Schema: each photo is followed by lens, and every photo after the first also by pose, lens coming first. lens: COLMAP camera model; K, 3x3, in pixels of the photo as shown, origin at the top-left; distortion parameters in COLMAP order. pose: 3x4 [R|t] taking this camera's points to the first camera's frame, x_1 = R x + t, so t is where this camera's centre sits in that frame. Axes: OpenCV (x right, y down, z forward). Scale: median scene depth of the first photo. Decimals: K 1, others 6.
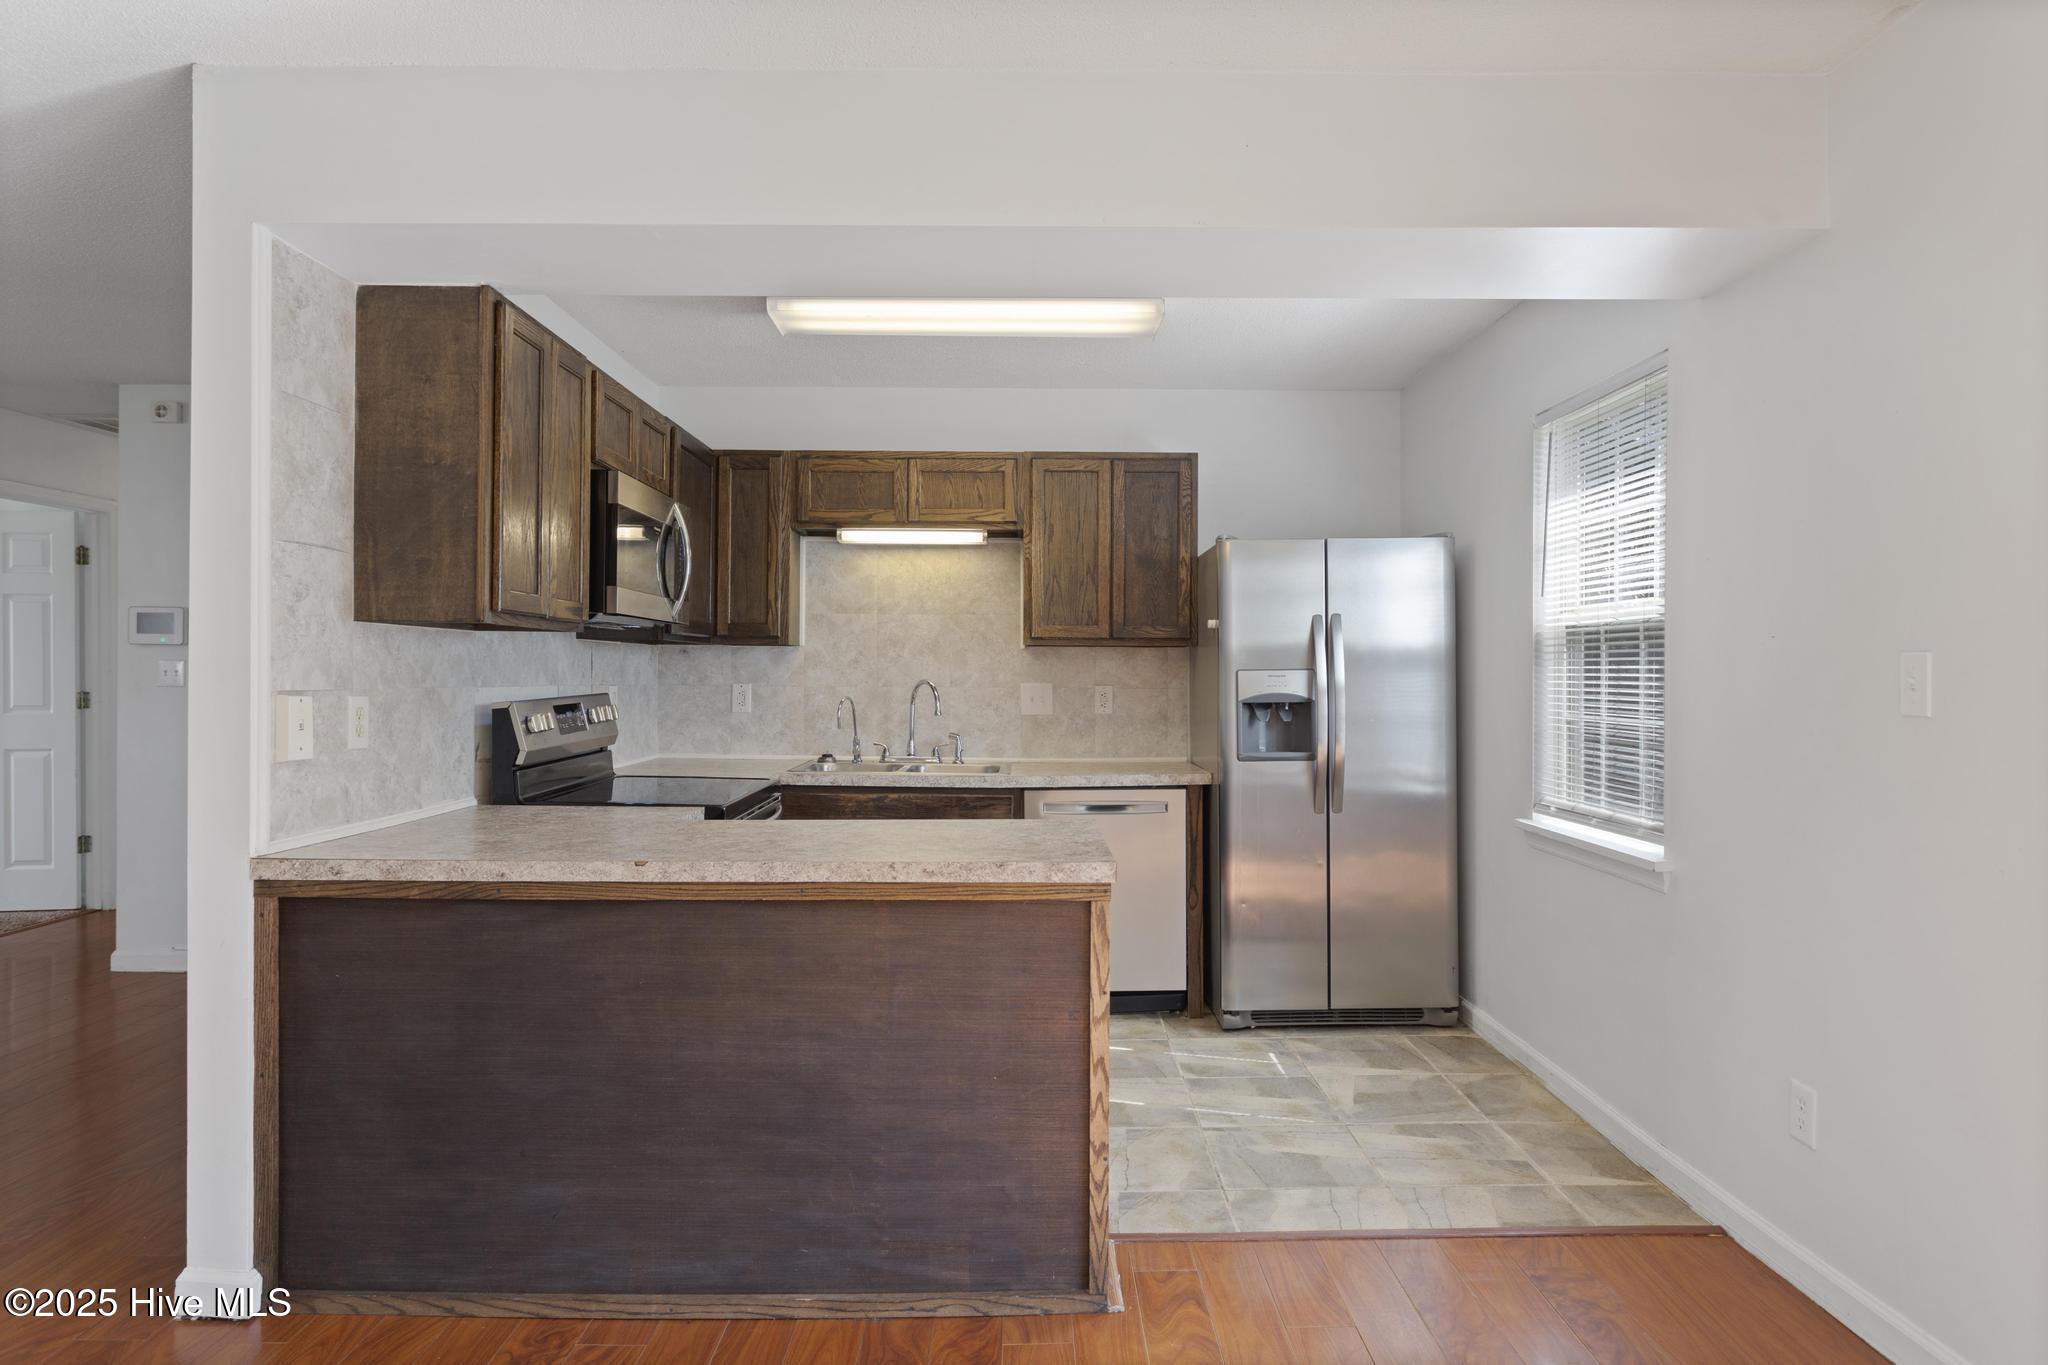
lens RADIAL K [[1199.2, 0, 1028.7], [0, 1199.2, 679.4], [0, 0, 1]] dist [-0.001887, 0.001334]
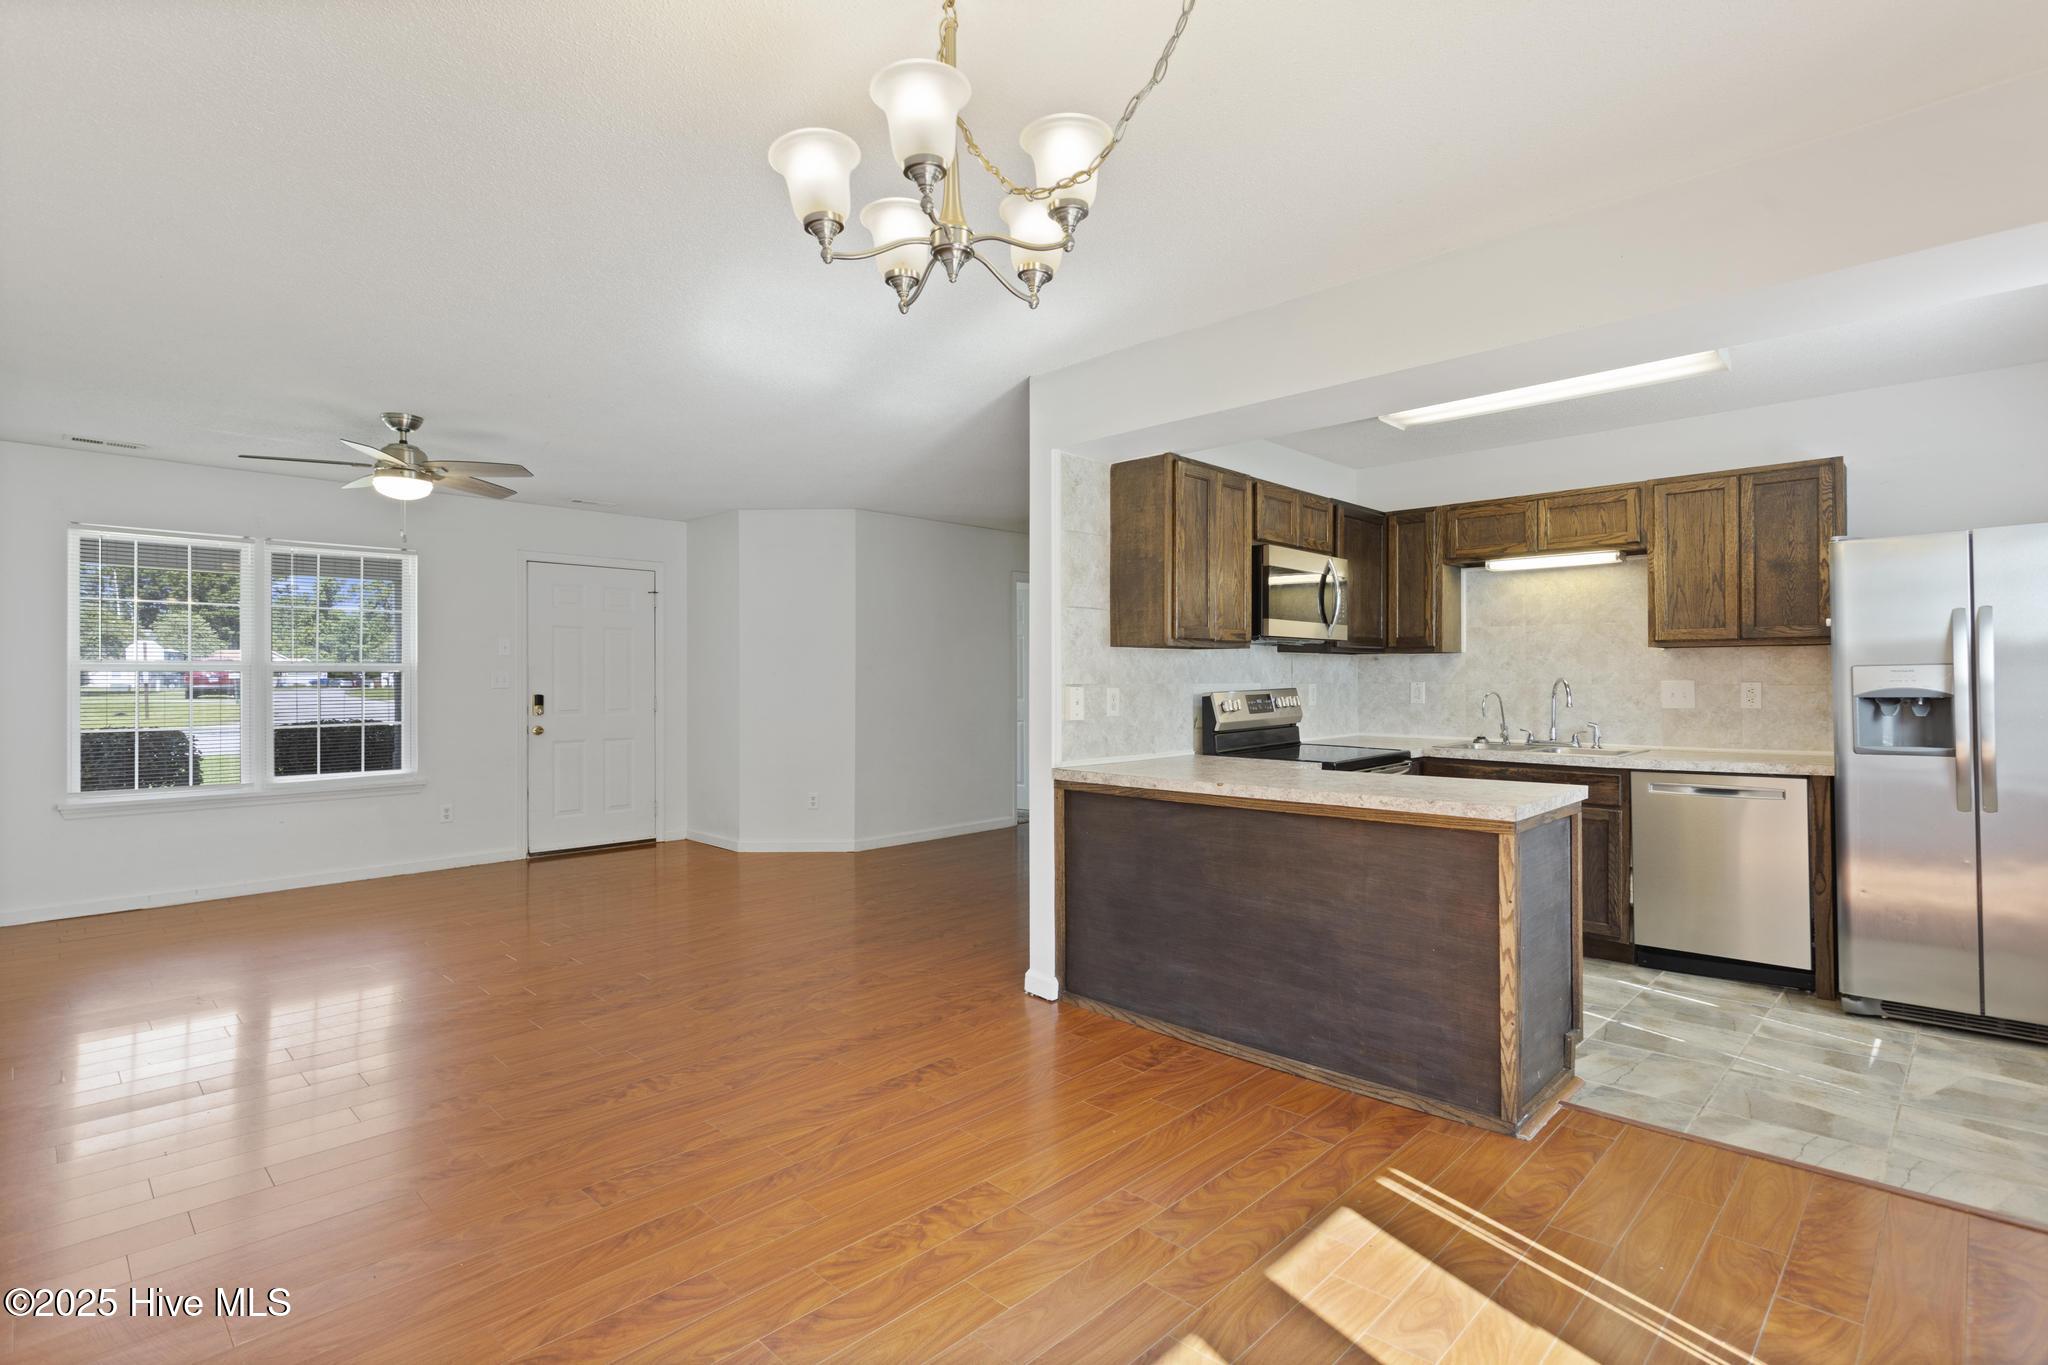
lens RADIAL K [[992.4, 0, 1026.9], [0, 992.4, 673.4], [0, 0, 1]] dist [0.003973, 0.002248]
pose [[0.715311, -0.010423, -0.698729, 0.263258], [0.003435, 0.999929, -0.011400, 0.005856], [0.698798, 0.005755, 0.715296, -0.114928]]
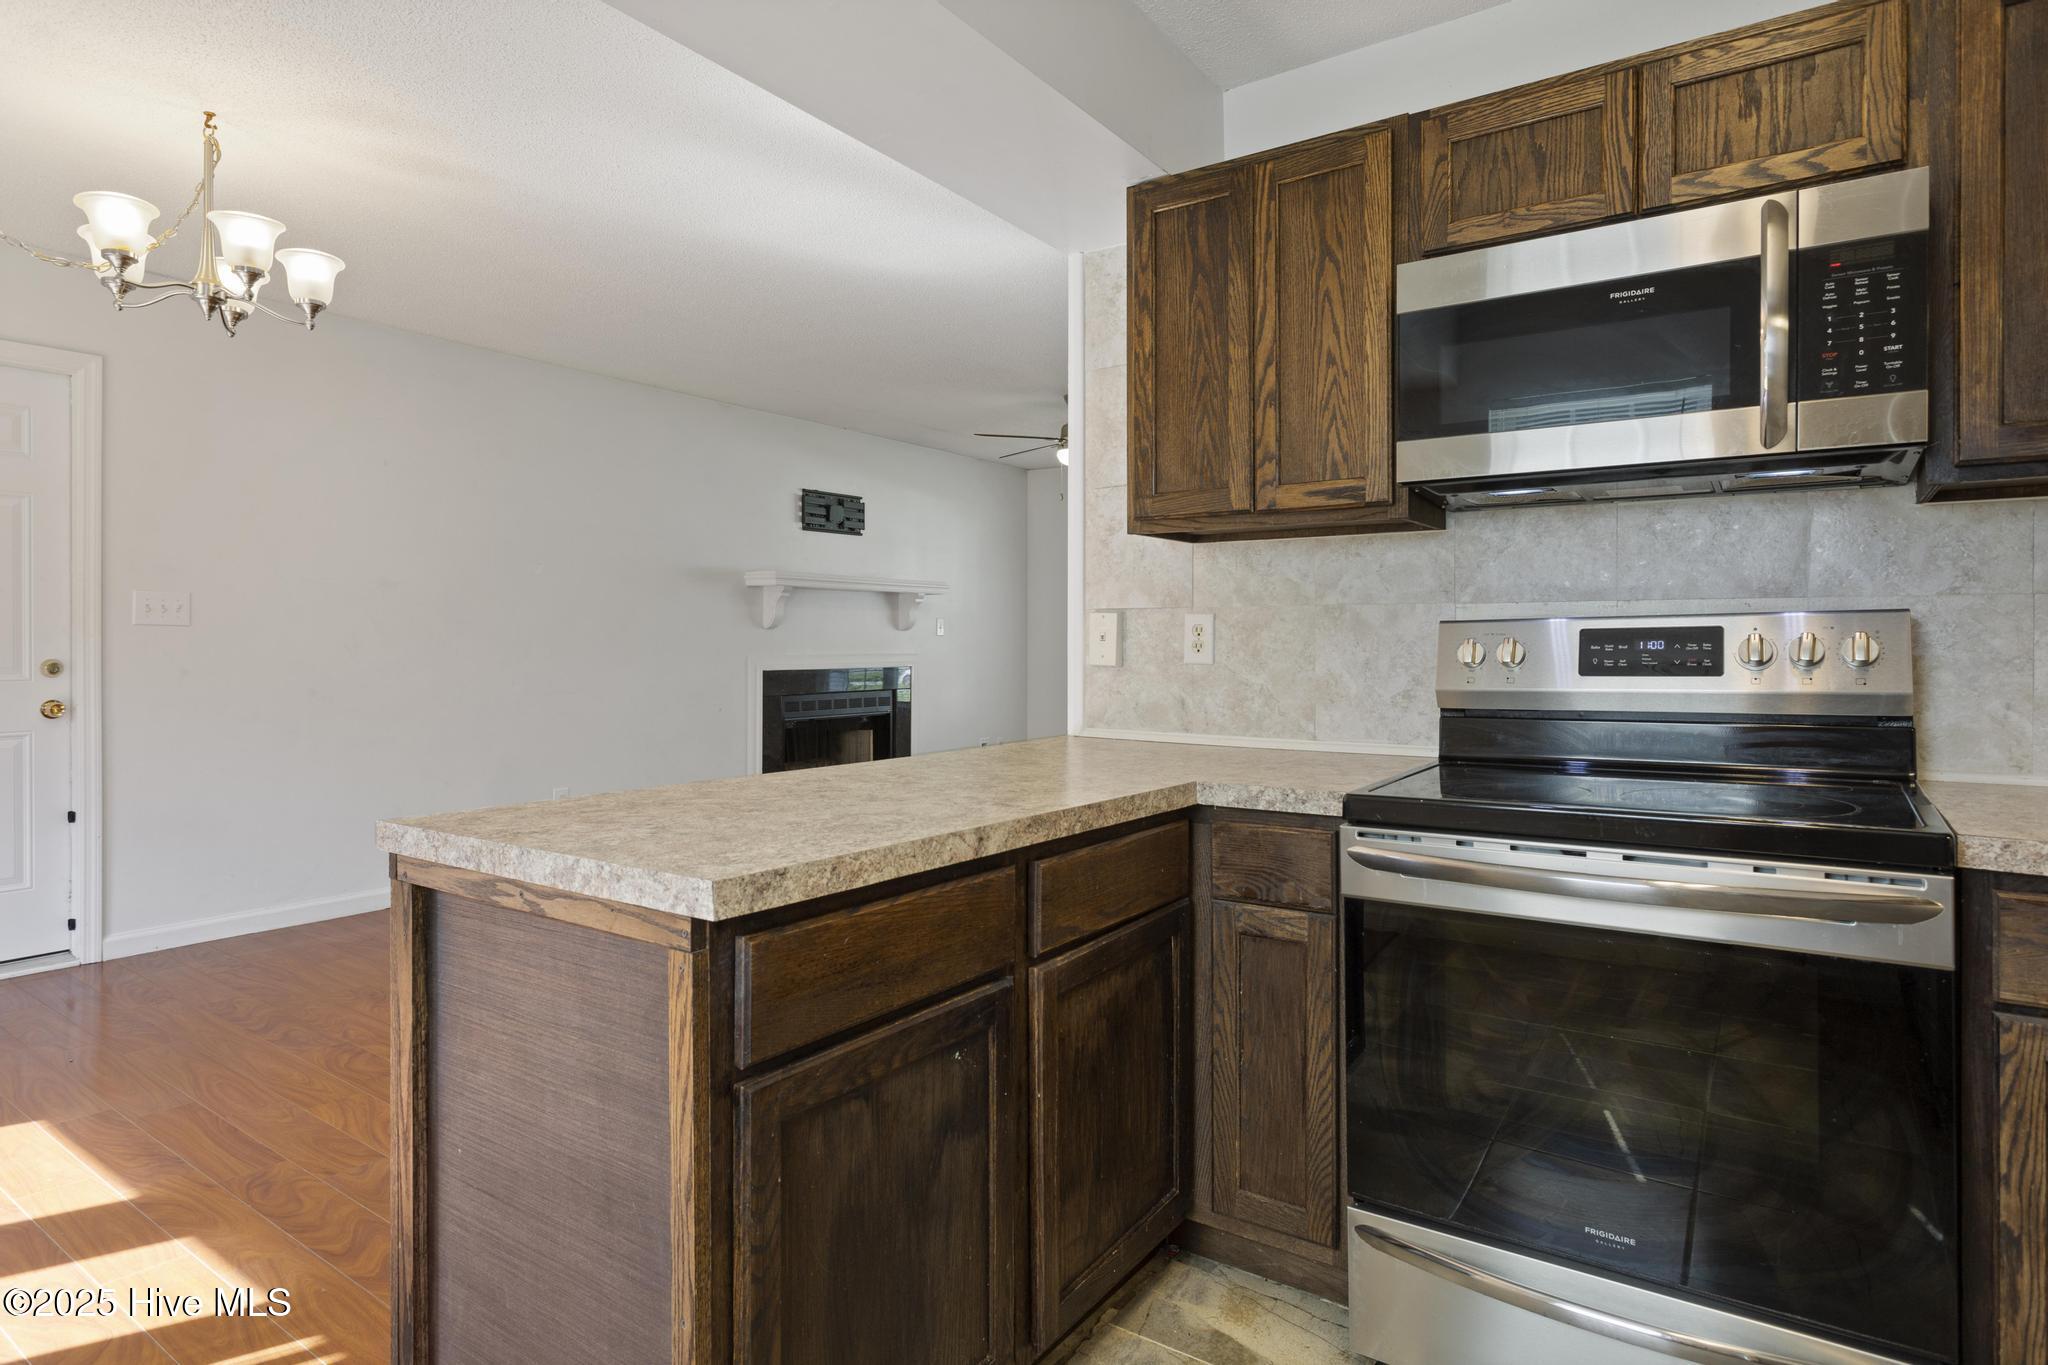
lens RADIAL K [[1113.7, 0, 1020.9], [0, 1113.7, 641.7], [0, 0, 1]] dist [-0.003905, 0.000584]
pose [[-0.579946, -0.007480, -0.814621, 0.211988], [-0.008520, 0.999959, -0.003116, 0.027646], [0.814611, 0.005134, -0.579985, 0.932197]]
